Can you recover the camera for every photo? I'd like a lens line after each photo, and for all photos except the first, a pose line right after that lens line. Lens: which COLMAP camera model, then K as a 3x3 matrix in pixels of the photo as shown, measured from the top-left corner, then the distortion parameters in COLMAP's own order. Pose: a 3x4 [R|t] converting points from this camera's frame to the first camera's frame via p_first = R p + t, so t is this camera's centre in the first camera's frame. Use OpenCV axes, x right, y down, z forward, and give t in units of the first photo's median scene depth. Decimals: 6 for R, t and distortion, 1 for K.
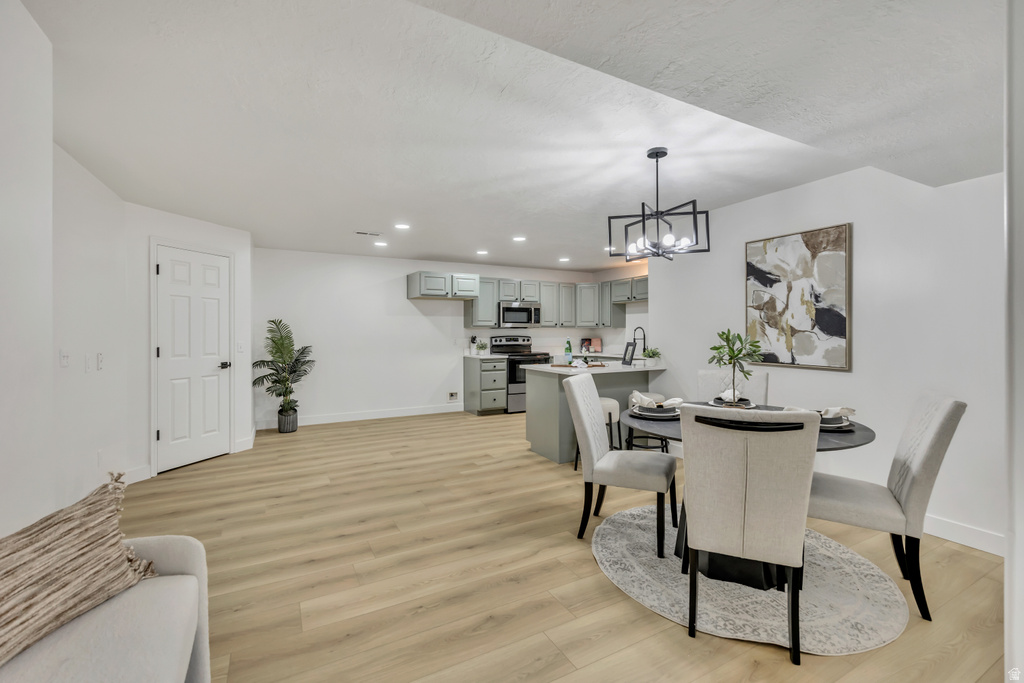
lens RADIAL K [[443.6, 0, 512.5], [0, 443.6, 331.6], [0, 0, 1]] dist [-0.002144, 0.000072]
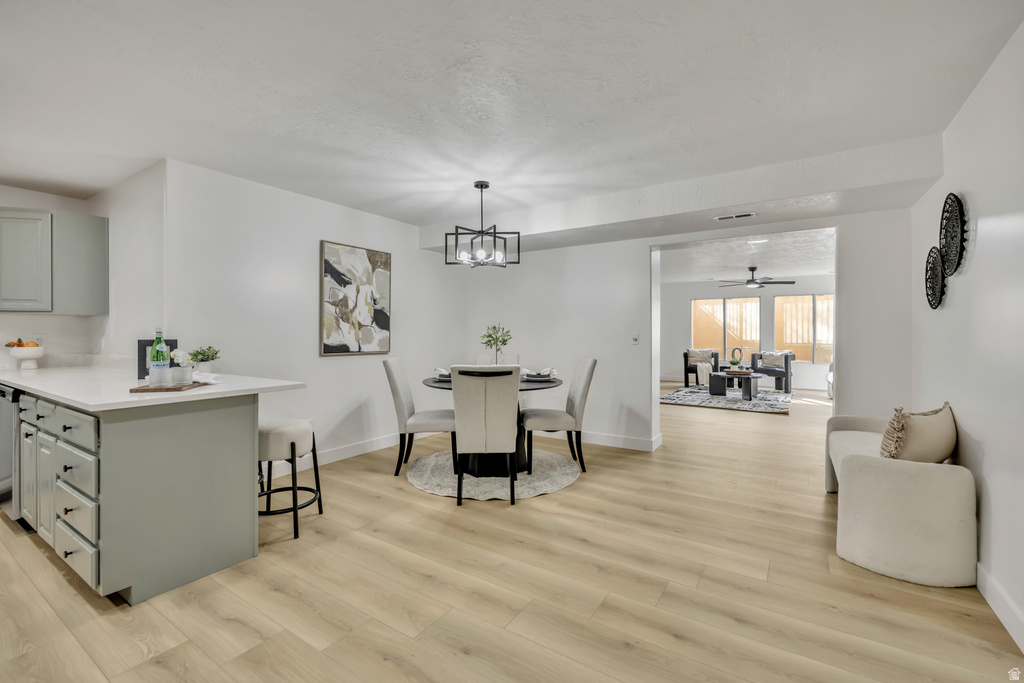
lens RADIAL K [[443.6, 0, 512.5], [0, 443.6, 331.6], [0, 0, 1]] dist [-0.002144, 0.000072]
pose [[-0.475991, 0.005672, 0.879432, -0.636438], [-0.000433, 0.999978, -0.006684, 0.022924], [-0.879450, -0.003562, -0.475978, 1.156270]]
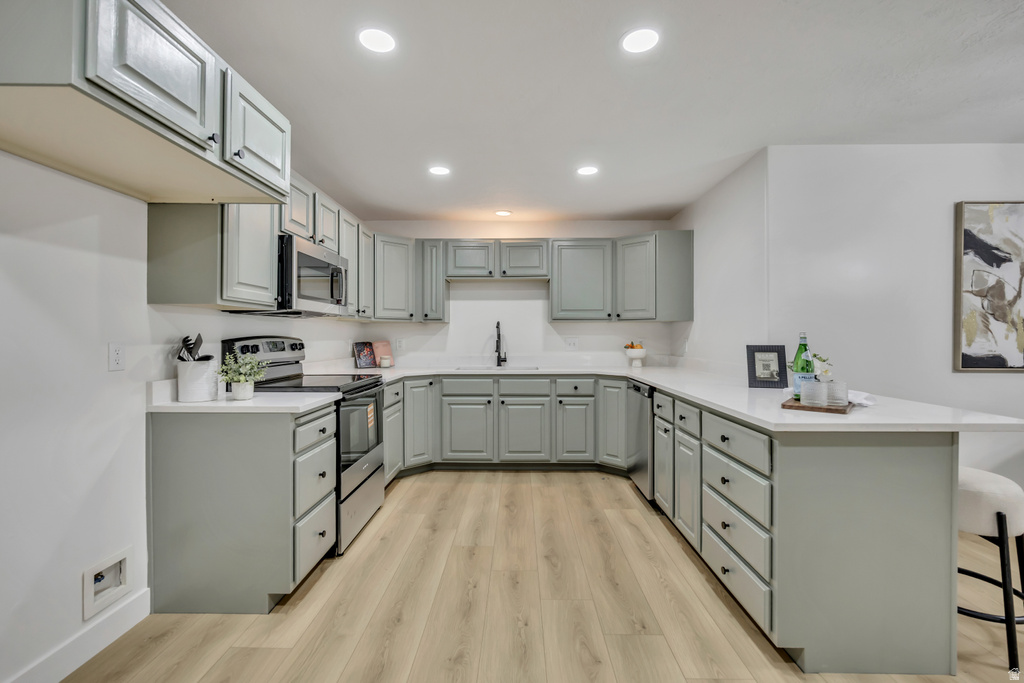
lens RADIAL K [[442.0, 0, 512.4], [0, 442.0, 339.4], [0, 0, 1]] dist [-0.002011, -0.000057]
pose [[0.485786, -0.003889, 0.874069, -0.467645], [-0.002916, 0.999977, 0.006070, 0.019634], [-0.874073, -0.005498, 0.485763, 1.346439]]
